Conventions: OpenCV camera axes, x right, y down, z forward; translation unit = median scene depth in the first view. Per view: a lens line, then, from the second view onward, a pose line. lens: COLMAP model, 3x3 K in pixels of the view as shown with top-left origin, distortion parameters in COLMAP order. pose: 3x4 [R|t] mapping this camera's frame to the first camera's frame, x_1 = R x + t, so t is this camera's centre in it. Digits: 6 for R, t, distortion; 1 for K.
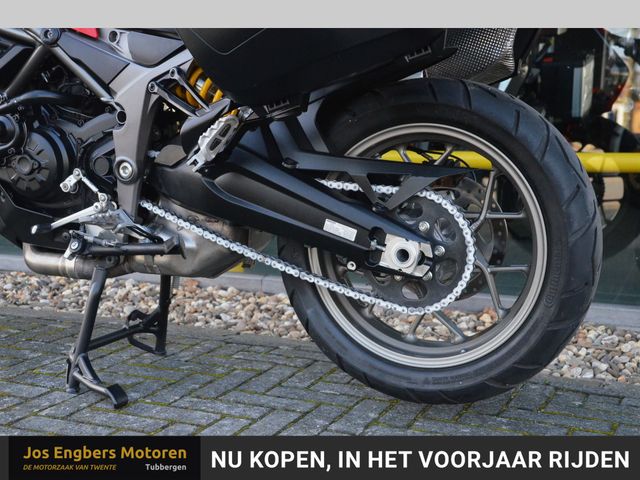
lens RADIAL K [[876.3, 0, 320.0], [0, 876.3, 240.0], [0, 0, 1]] dist [-0.018767, 0.684226]
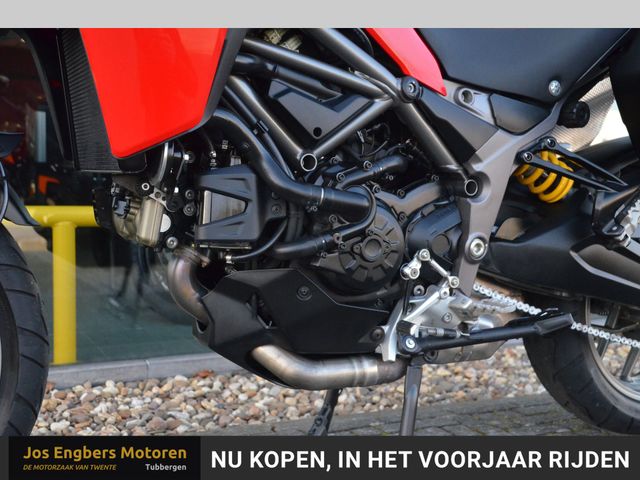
lens RADIAL K [[792.1, 0, 328.3], [0, 792.1, 250.6], [0, 0, 1]] dist [0.005253, 0.510337]
pose [[0.626526, -0.059101, 0.777157, -0.917682], [0.085208, 0.996338, 0.007076, -0.093758], [-0.774729, 0.061787, 0.629267, 0.604899]]
